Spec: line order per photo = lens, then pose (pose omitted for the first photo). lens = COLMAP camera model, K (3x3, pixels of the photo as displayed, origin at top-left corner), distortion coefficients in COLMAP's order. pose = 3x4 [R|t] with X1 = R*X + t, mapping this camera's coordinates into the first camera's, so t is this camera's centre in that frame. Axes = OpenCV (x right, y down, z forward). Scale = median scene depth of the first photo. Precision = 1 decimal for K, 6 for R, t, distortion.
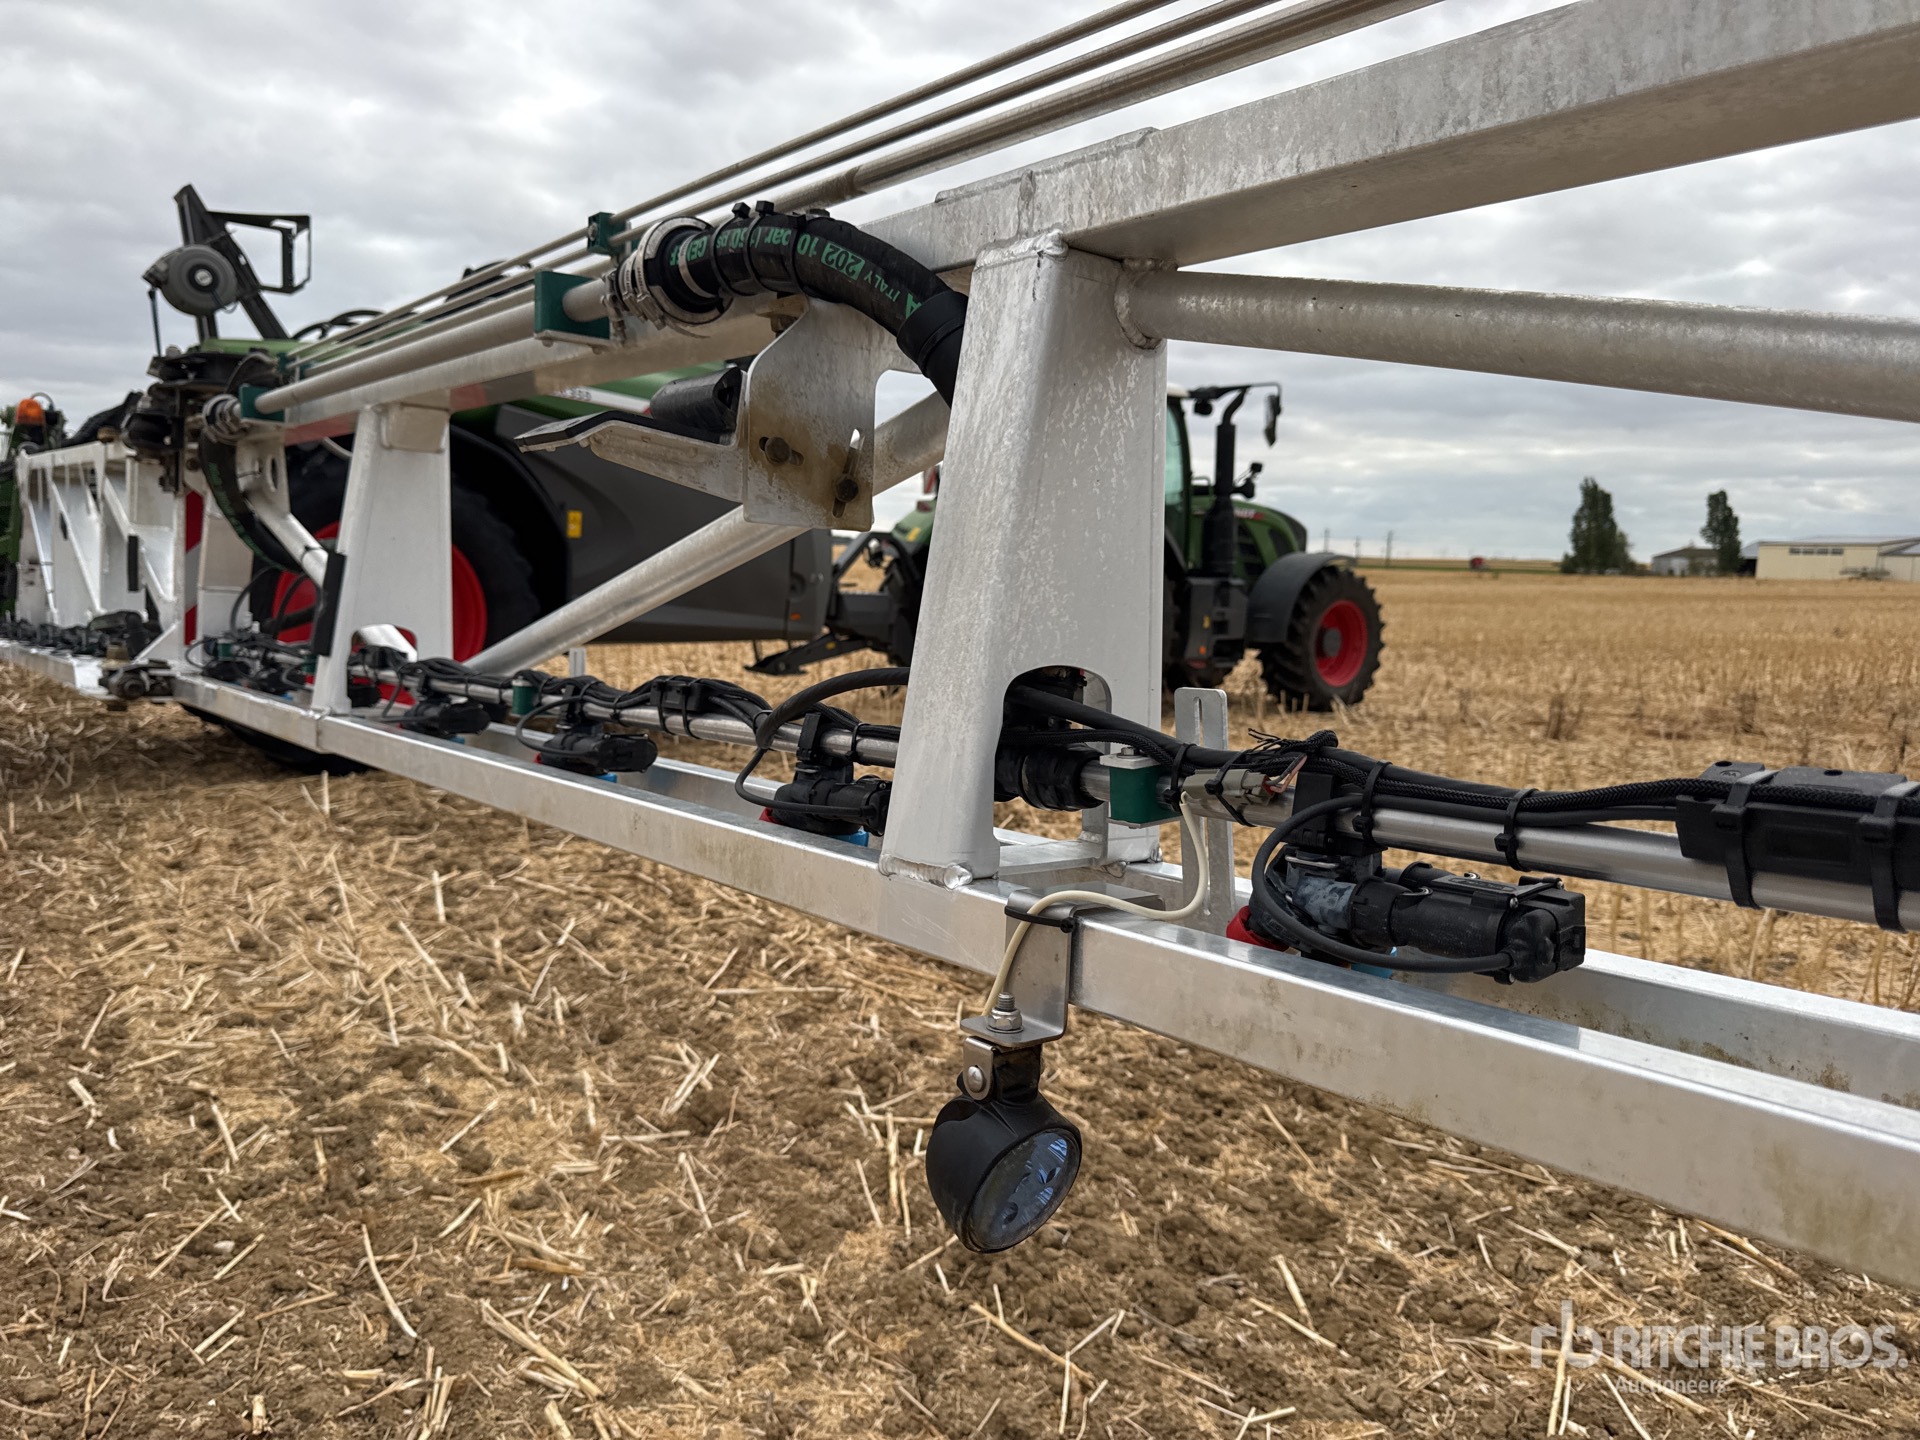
lens RADIAL K [[1364.4, 0, 952.3], [0, 1364.4, 740.5], [0, 0, 1]] dist [0.033820, -0.035888]
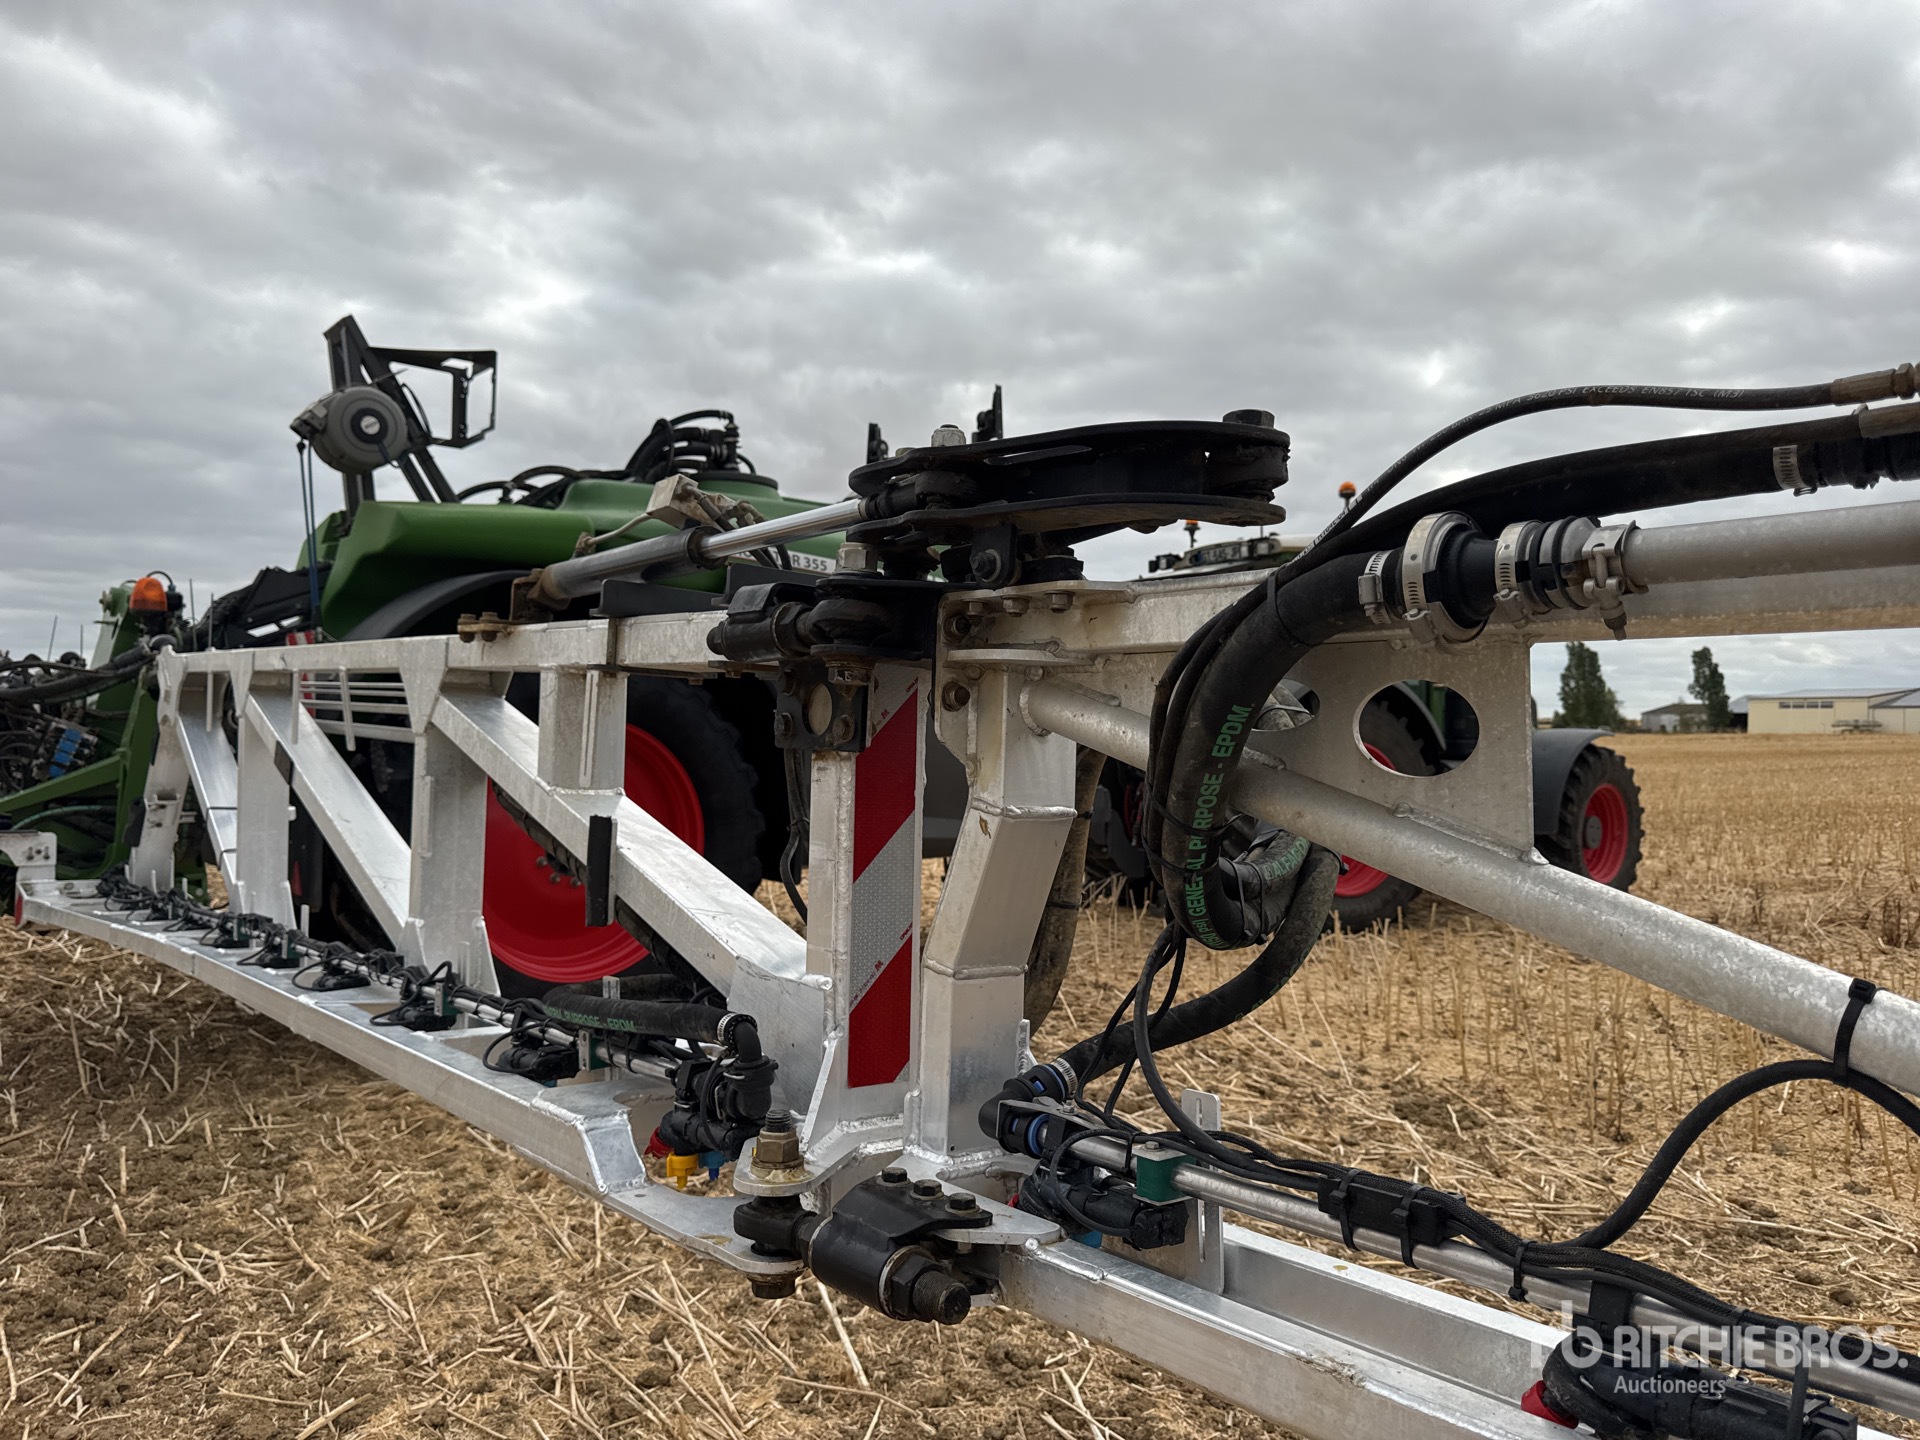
lens RADIAL K [[1364.4, 0, 949.9], [0, 1364.4, 747.9], [0, 0, 1]] dist [0.033820, -0.035888]
pose [[0.999775, -0.018394, 0.010599, -0.207389], [0.019500, 0.993065, -0.115939, -0.050231], [-0.008392, 0.116120, 0.993200, 0.217600]]
